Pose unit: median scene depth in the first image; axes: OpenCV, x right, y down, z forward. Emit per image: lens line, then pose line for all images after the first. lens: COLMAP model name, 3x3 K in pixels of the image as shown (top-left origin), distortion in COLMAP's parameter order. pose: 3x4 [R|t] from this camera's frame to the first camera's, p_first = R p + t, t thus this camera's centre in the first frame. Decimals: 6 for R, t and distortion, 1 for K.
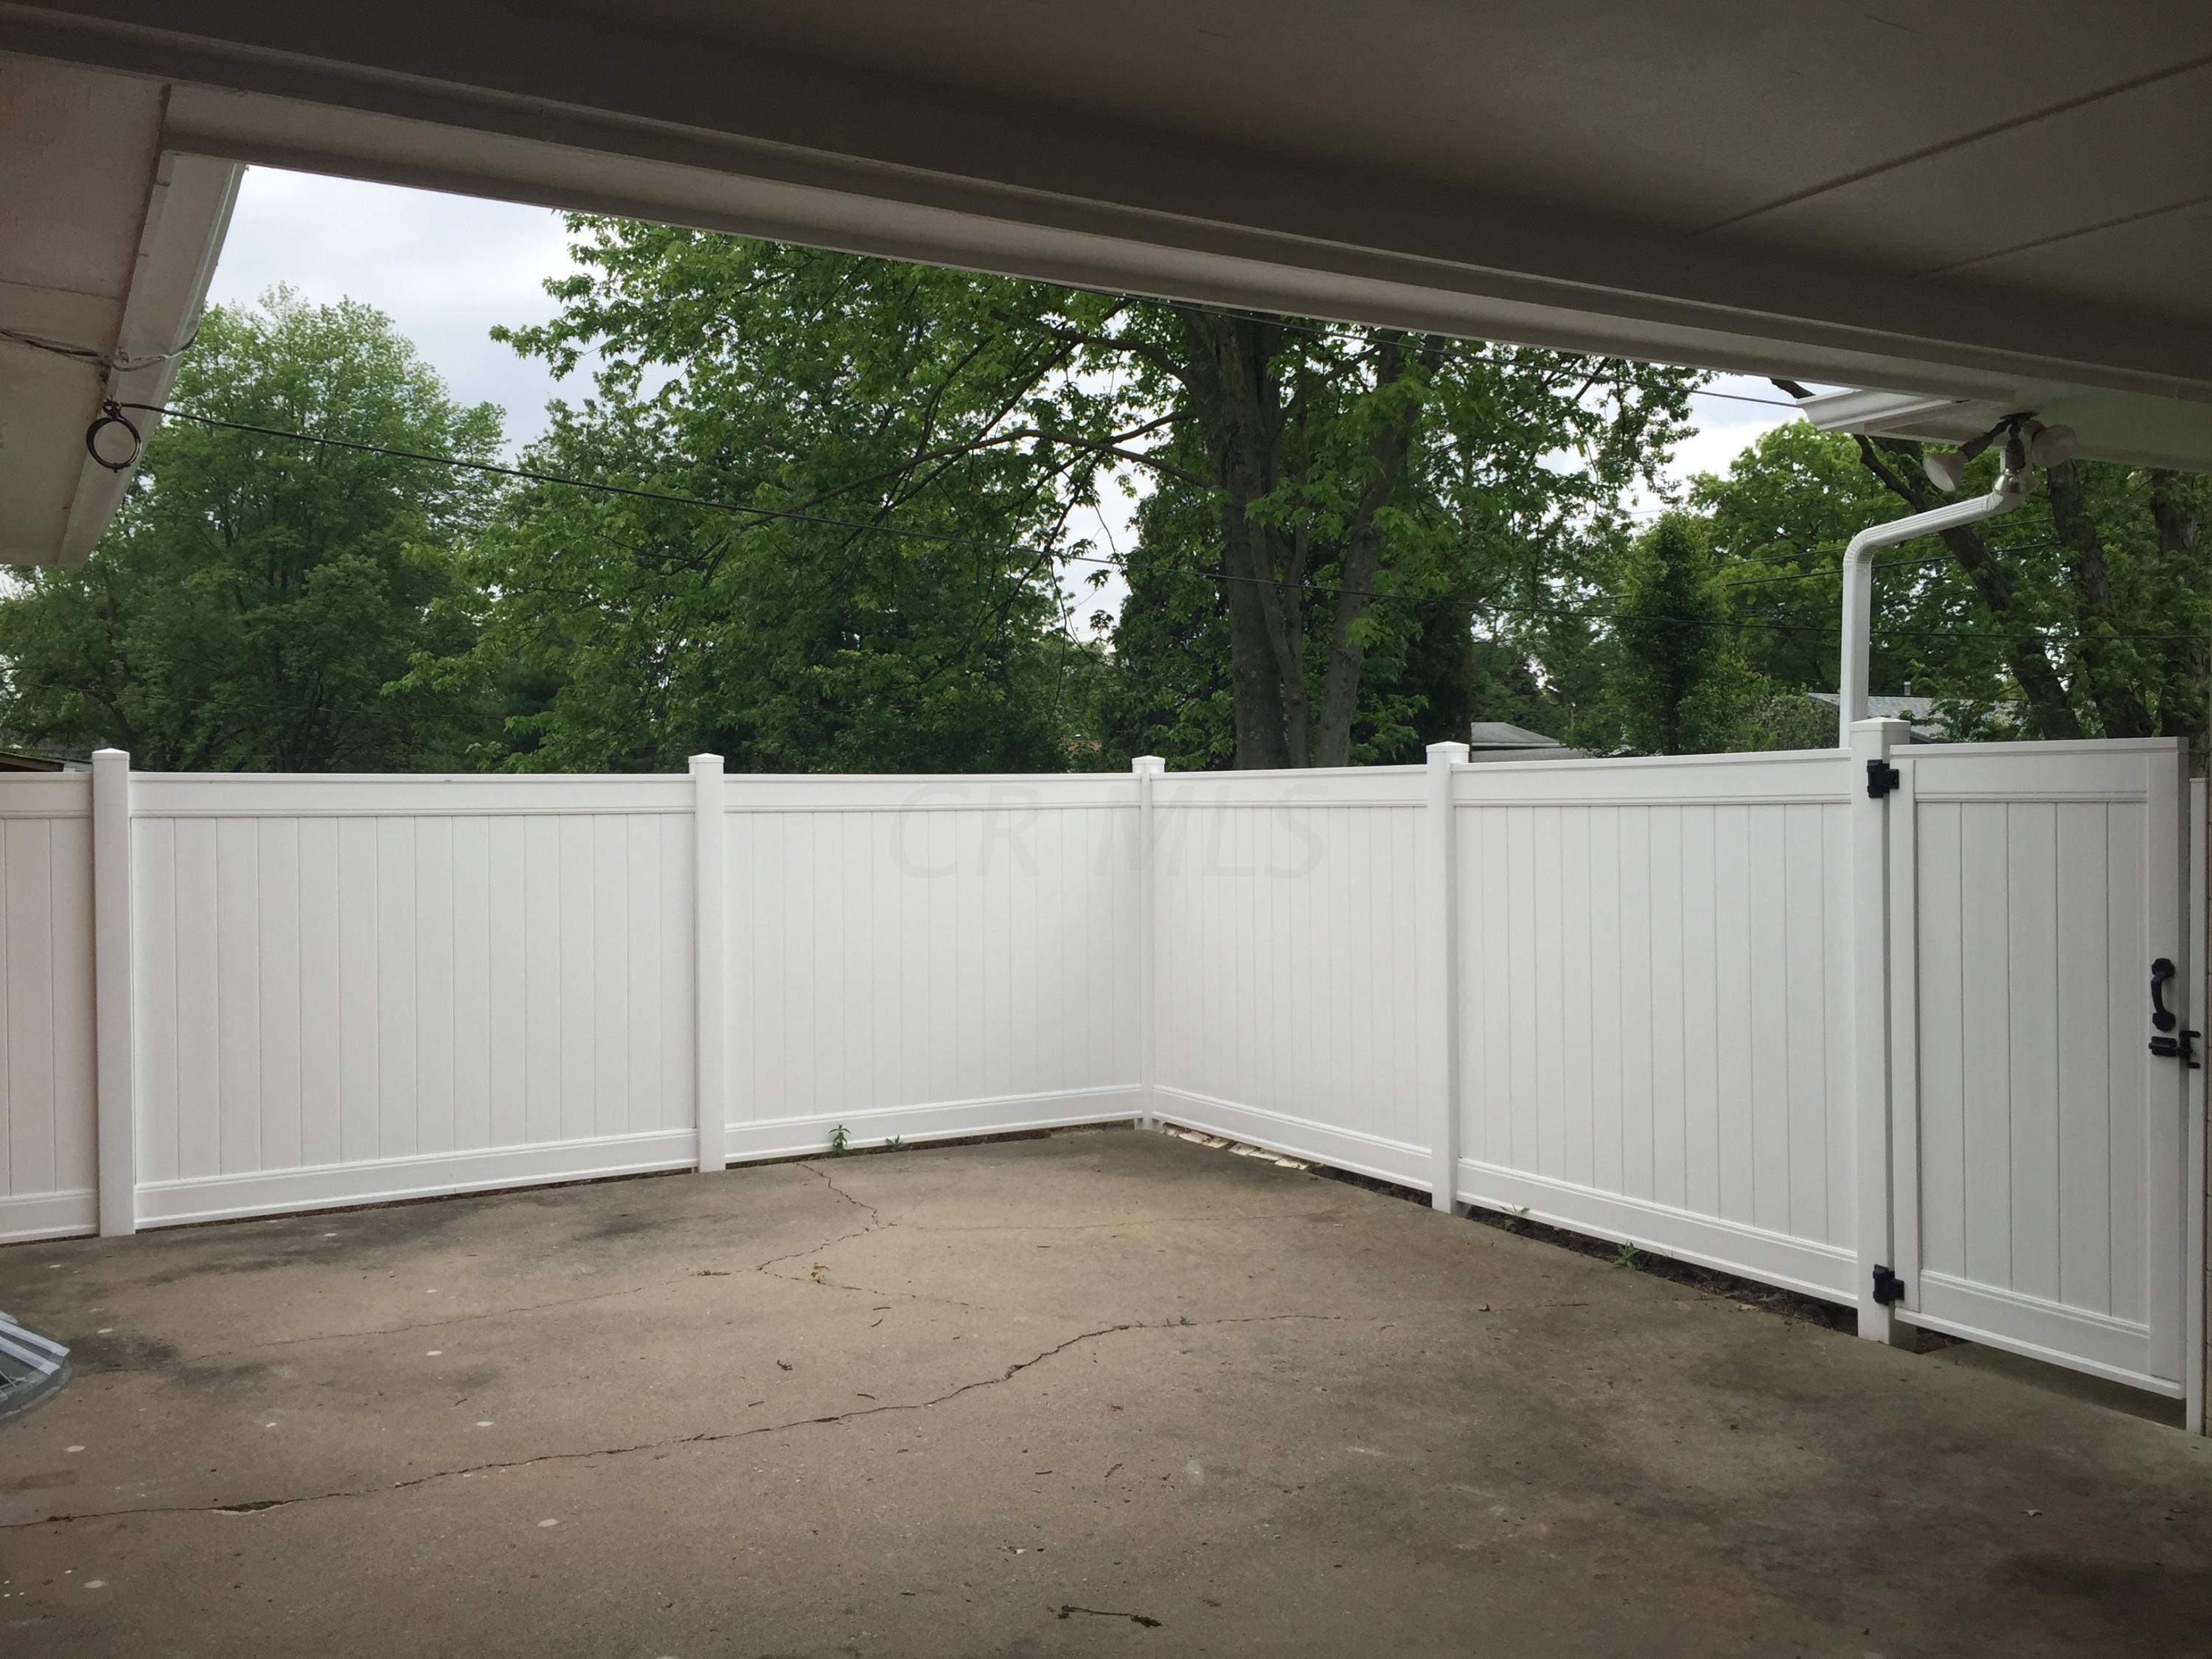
lens RADIAL K [[1913.4, 0, 1093.7], [0, 1913.4, 837.6], [0, 0, 1]] dist [0.081629, -0.120764]
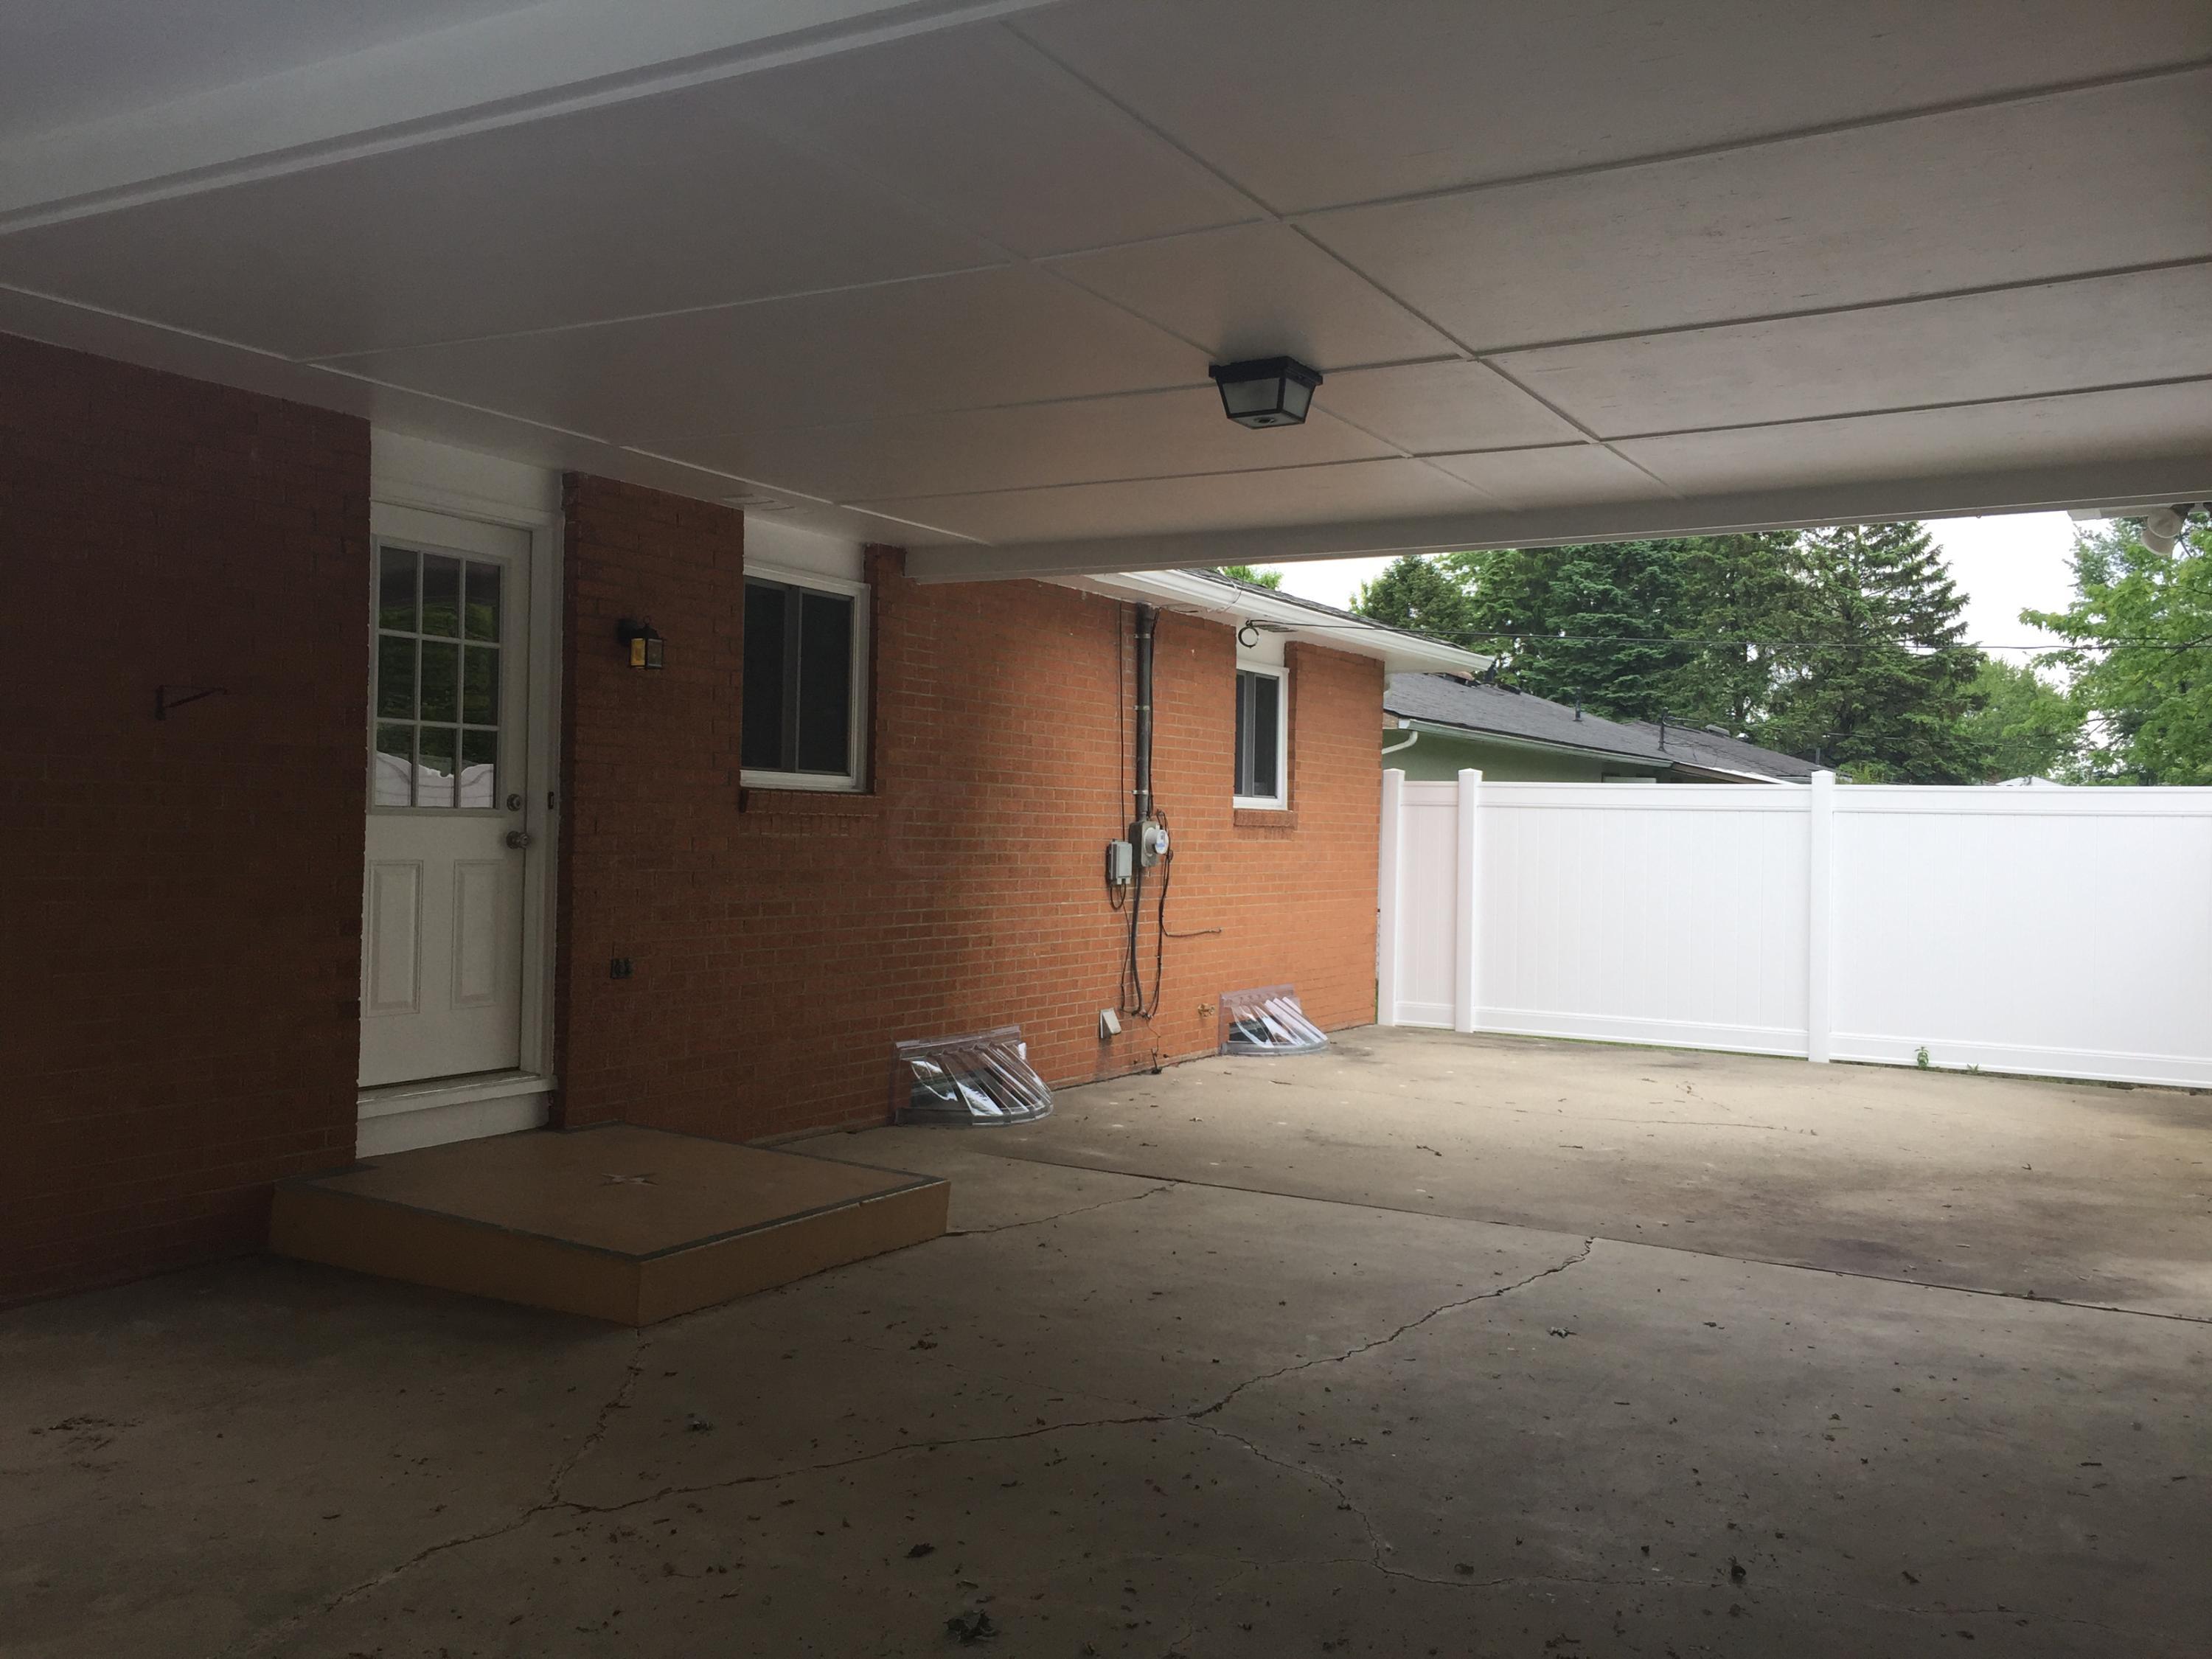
lens RADIAL K [[1881.8, 0, 1113.5], [0, 1881.8, 822.9], [0, 0, 1]] dist [0.080048, -0.096786]
pose [[0.519212, 0.016356, -0.854489, 0.336062], [-0.044404, 0.998983, -0.007859, 0.013549], [0.853491, 0.042023, 0.519410, -0.087398]]
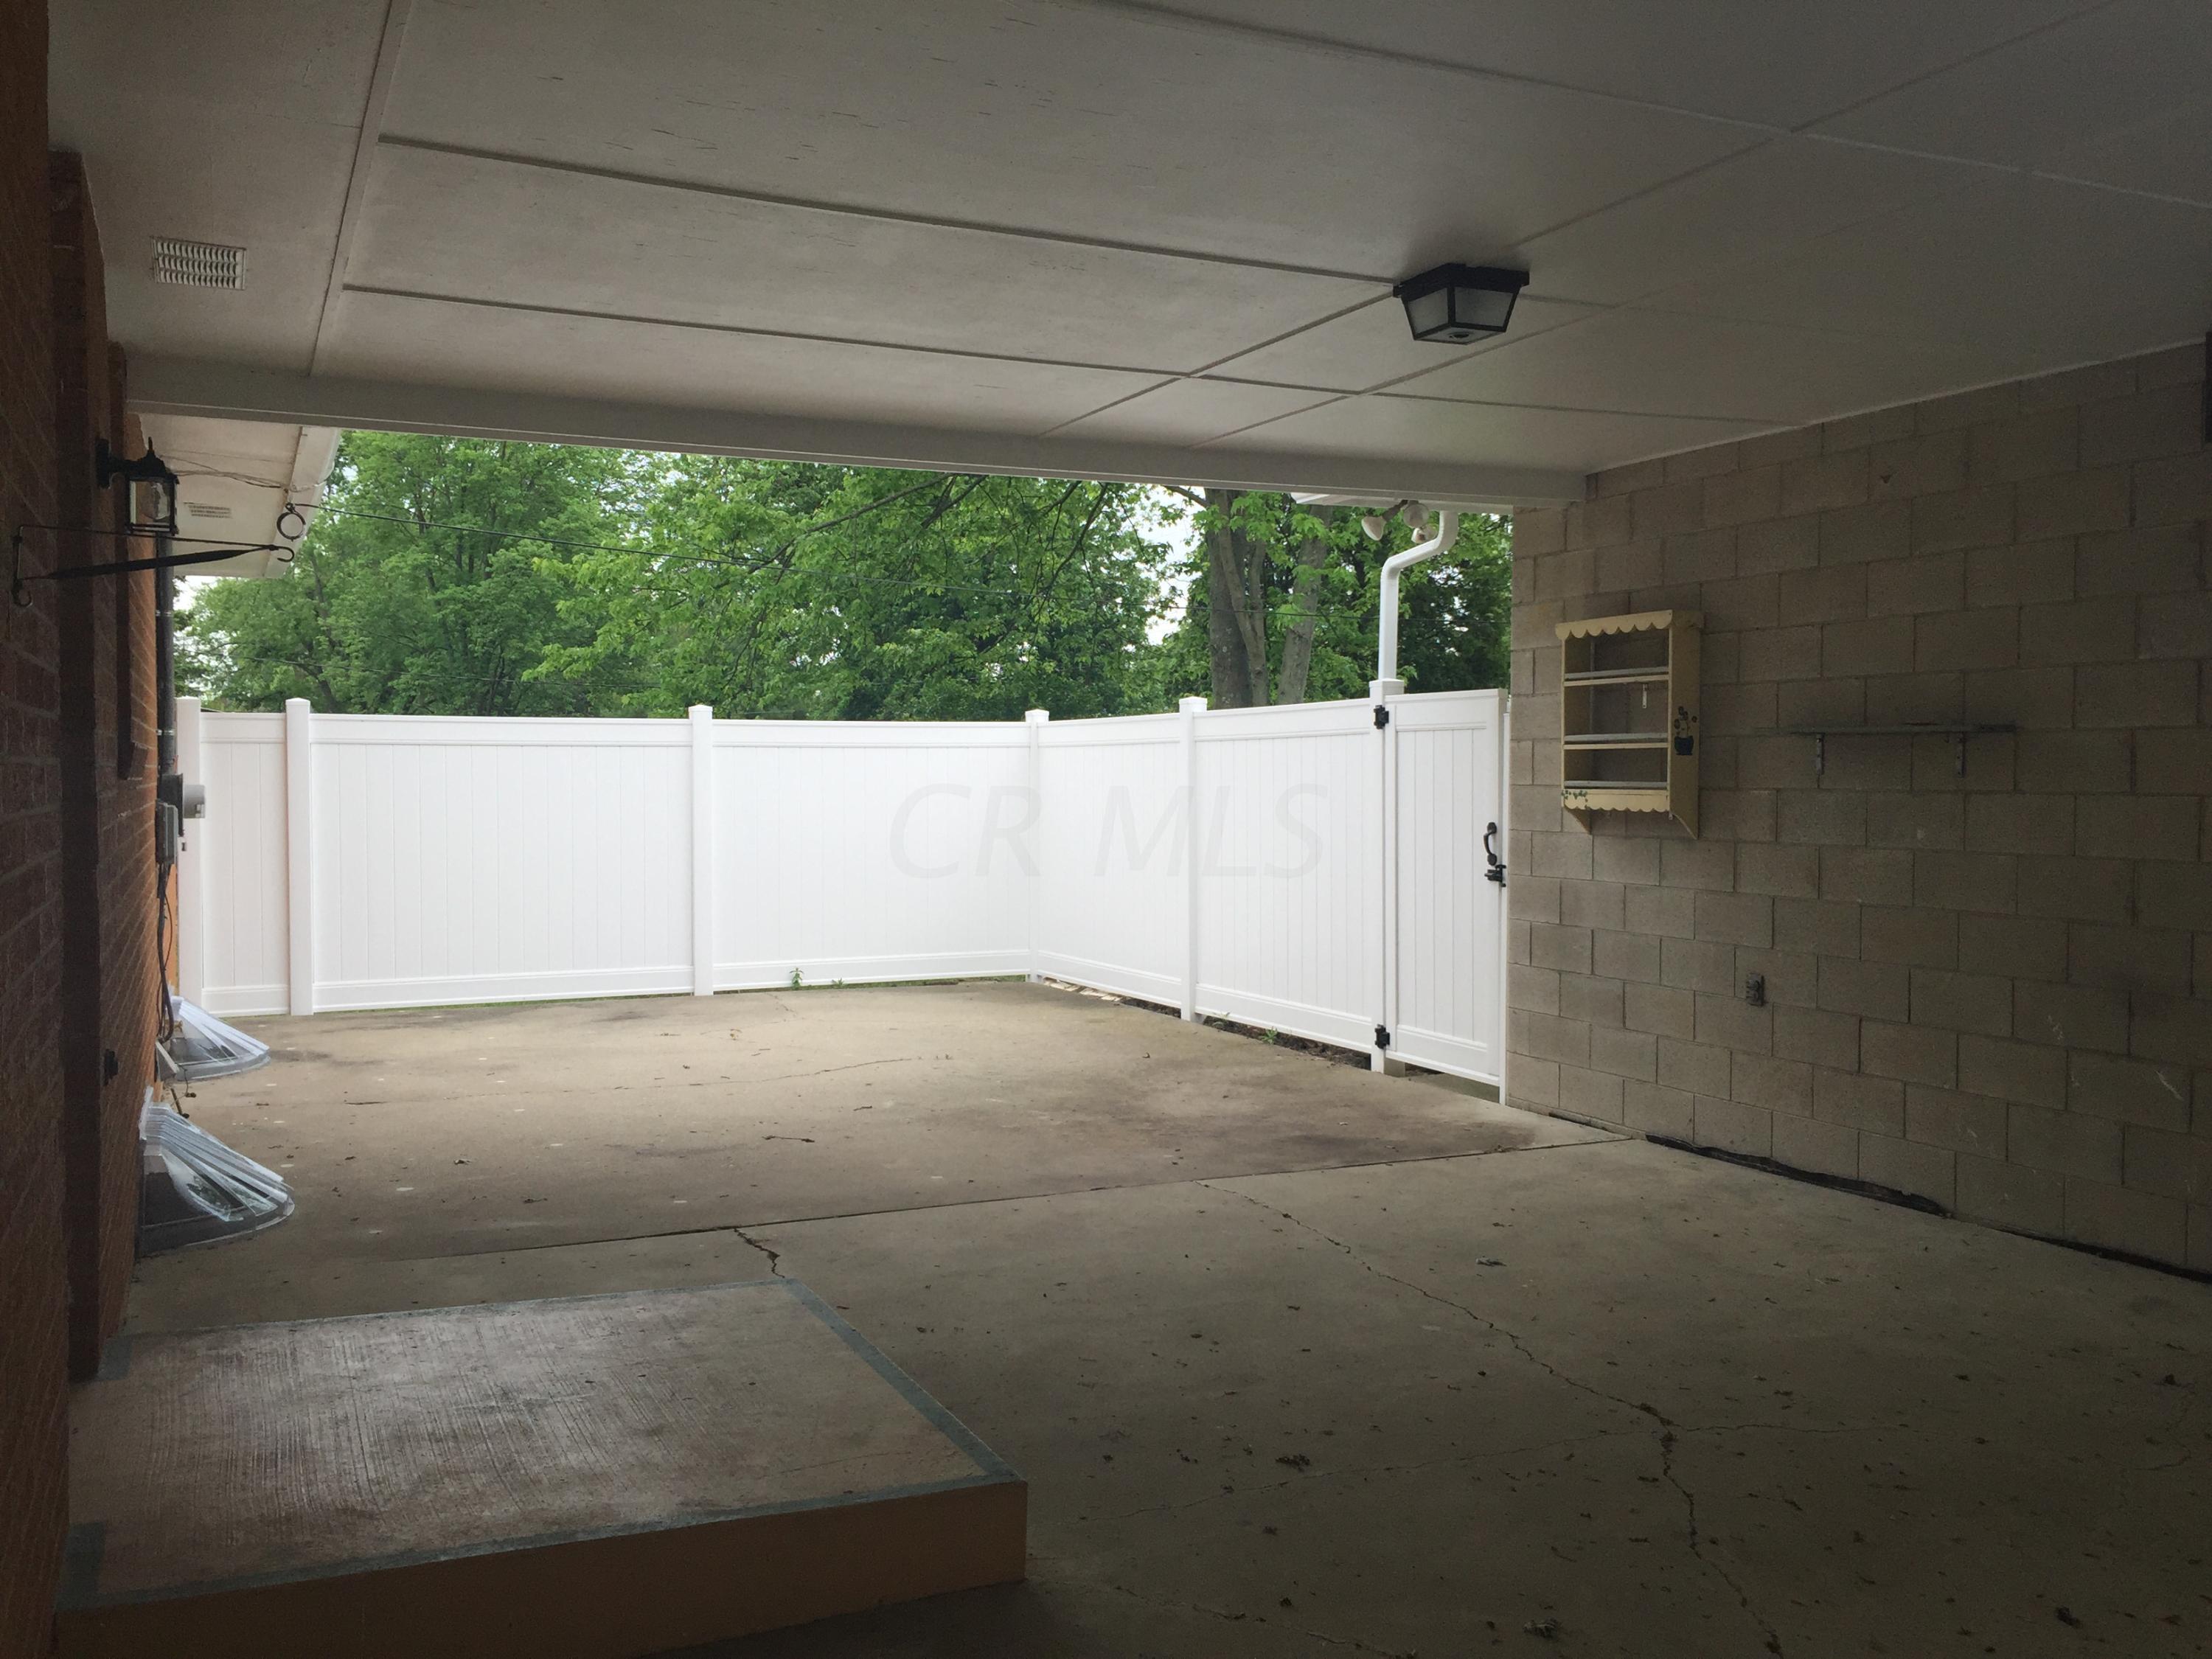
lens RADIAL K [[1881.8, 0, 1113.5], [0, 1881.8, 822.9], [0, 0, 1]] dist [0.080048, -0.096786]
pose [[0.997230, 0.006734, -0.074068, 0.095700], [-0.006206, 0.999954, 0.007359, 0.014632], [0.074114, -0.006879, 0.997226, -0.175291]]
